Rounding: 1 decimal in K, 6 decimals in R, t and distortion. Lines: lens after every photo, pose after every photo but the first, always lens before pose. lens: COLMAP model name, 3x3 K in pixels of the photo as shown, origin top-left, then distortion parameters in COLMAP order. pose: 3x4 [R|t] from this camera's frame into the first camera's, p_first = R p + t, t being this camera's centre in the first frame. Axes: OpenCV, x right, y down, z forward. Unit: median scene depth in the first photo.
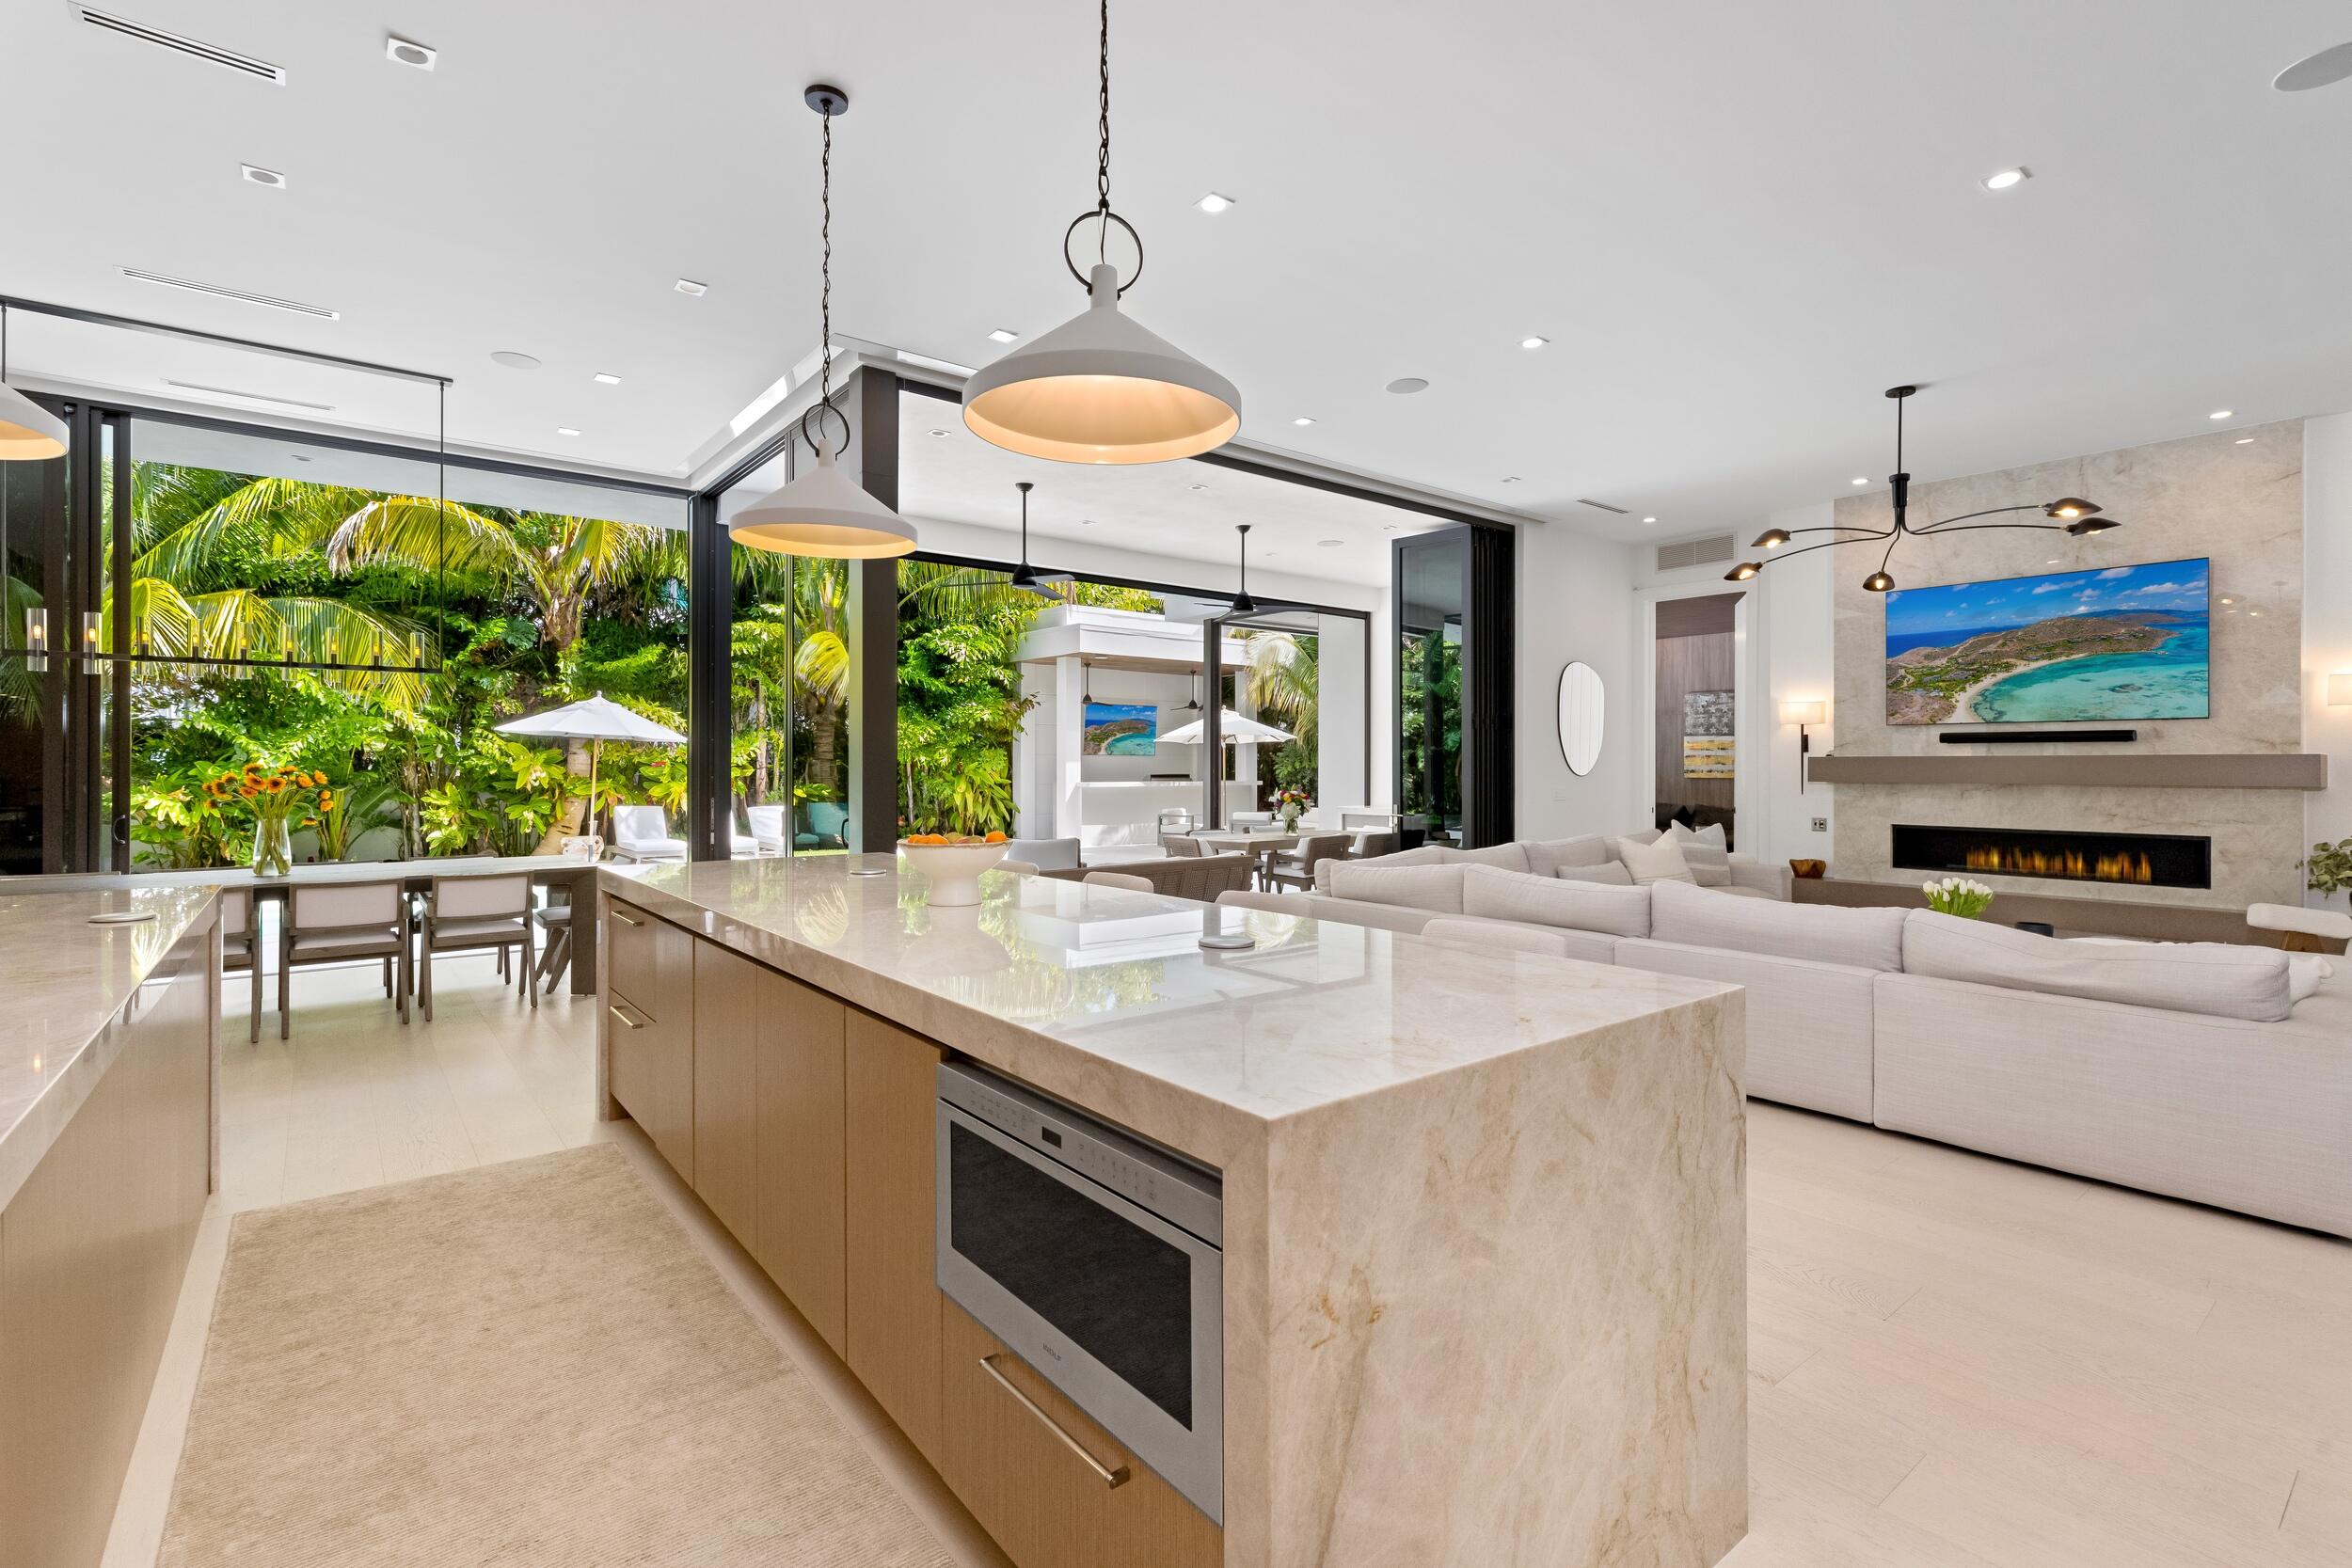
lens RADIAL K [[1091.3, 0, 1197.9], [0, 1091.3, 757.0], [0, 0, 1]] dist [0.008340, -0.000893]
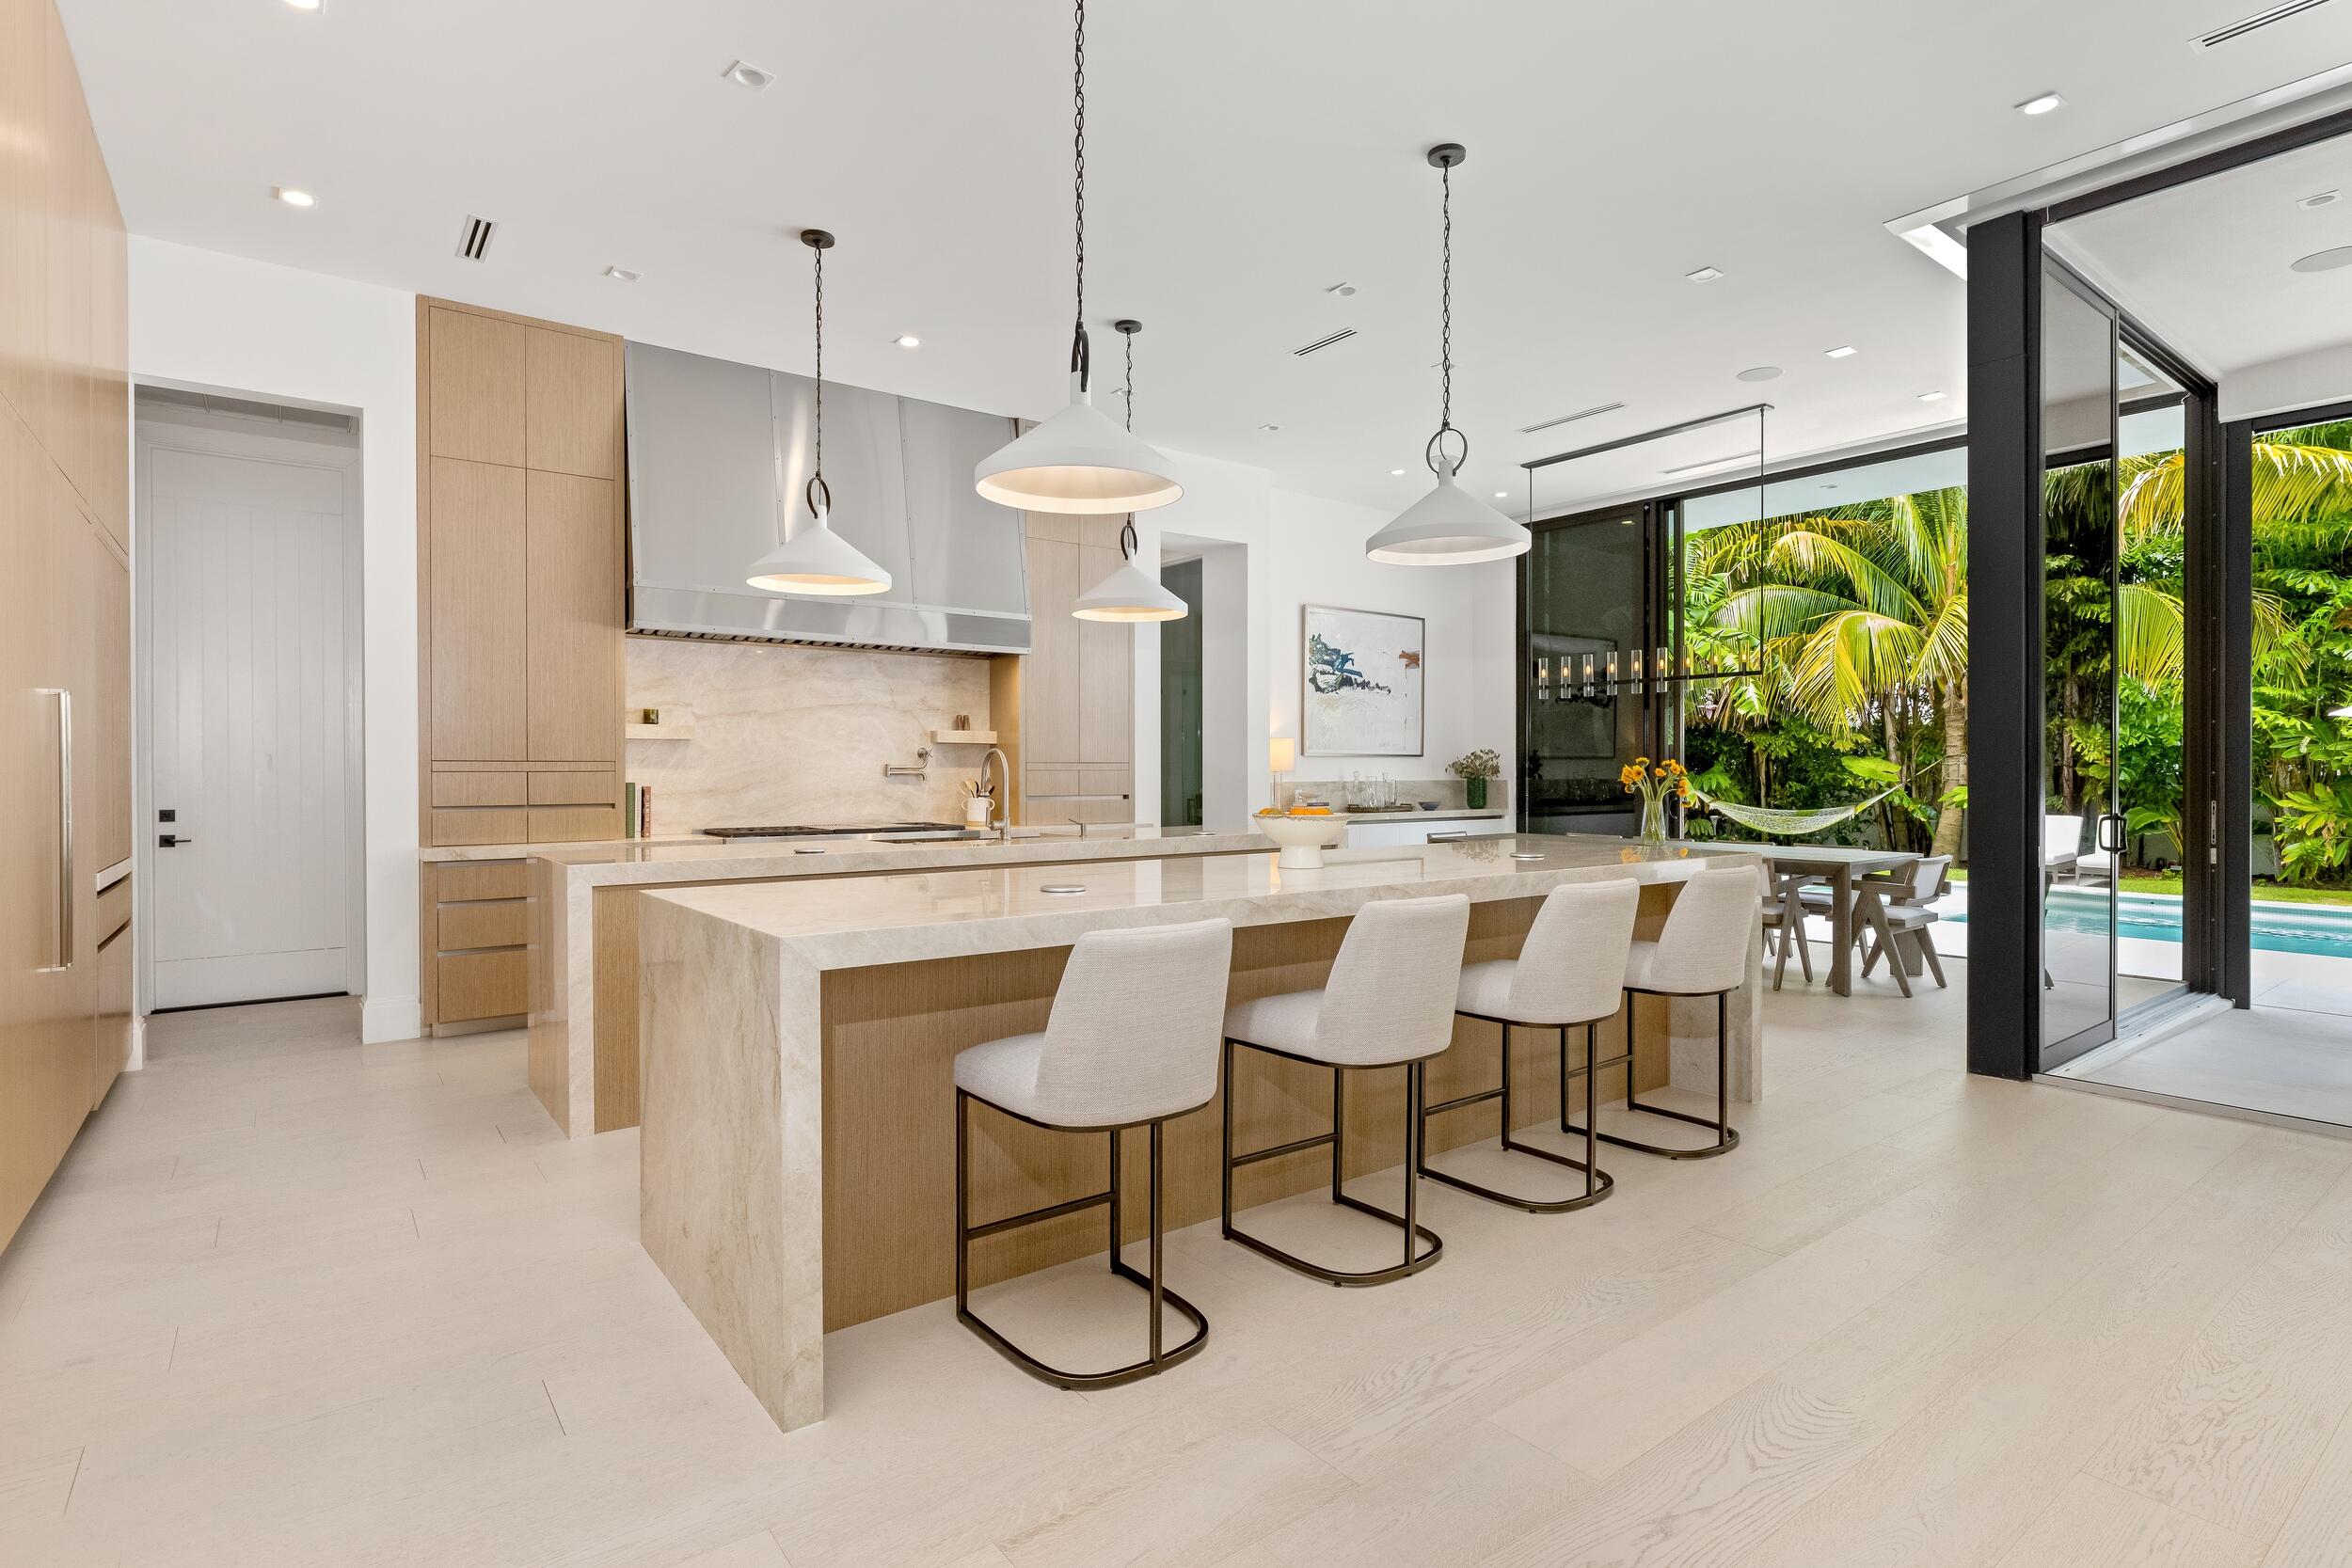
lens RADIAL K [[1168.8, 0, 1169.3], [0, 1168.8, 773.3], [0, 0, 1]] dist [-0.001551, 0.000313]
pose [[-0.023289, 0.000539, -0.999729, 0.329949], [0.010596, 0.999944, 0.000292, 0.010986], [0.999673, -0.010586, -0.023293, 0.288568]]
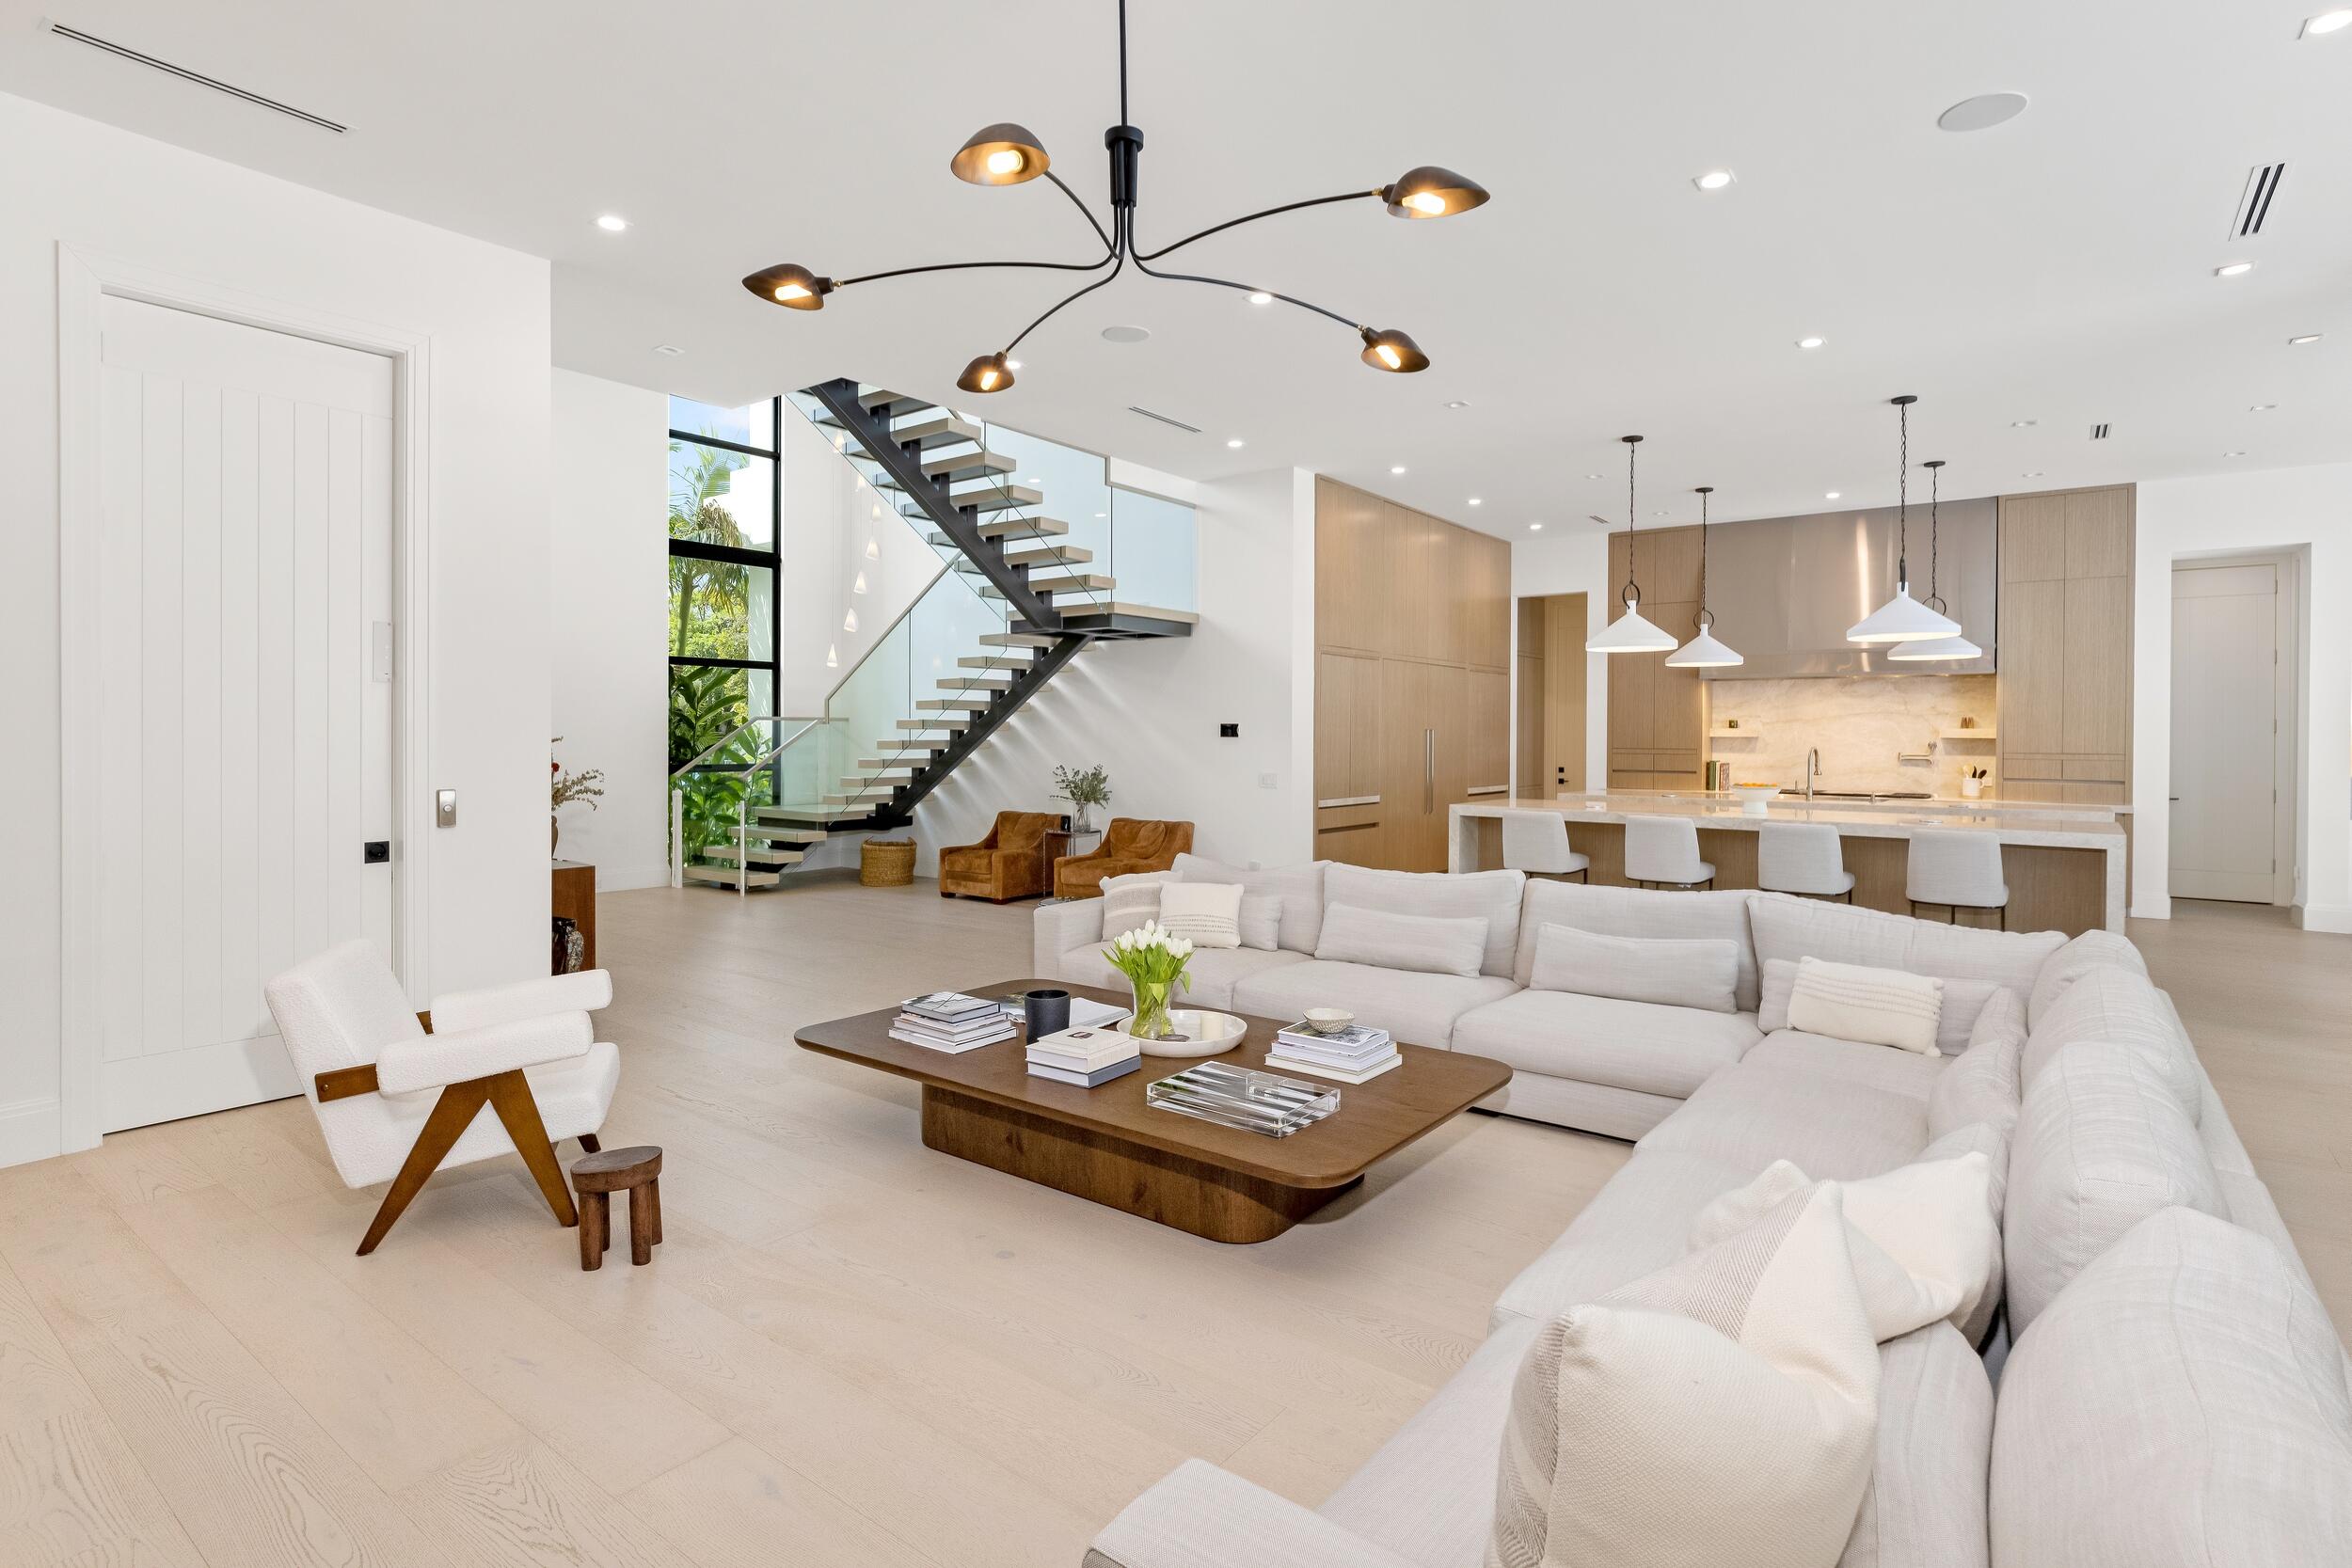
lens RADIAL K [[1168.8, 0, 1150.7], [0, 1168.8, 740.5], [0, 0, 1]] dist [-0.001551, 0.000313]
pose [[-0.973141, -0.007351, -0.230092, 0.532007], [-0.006740, 0.999971, -0.003445, -0.000338], [0.230111, -0.001802, -0.973163, 1.050329]]
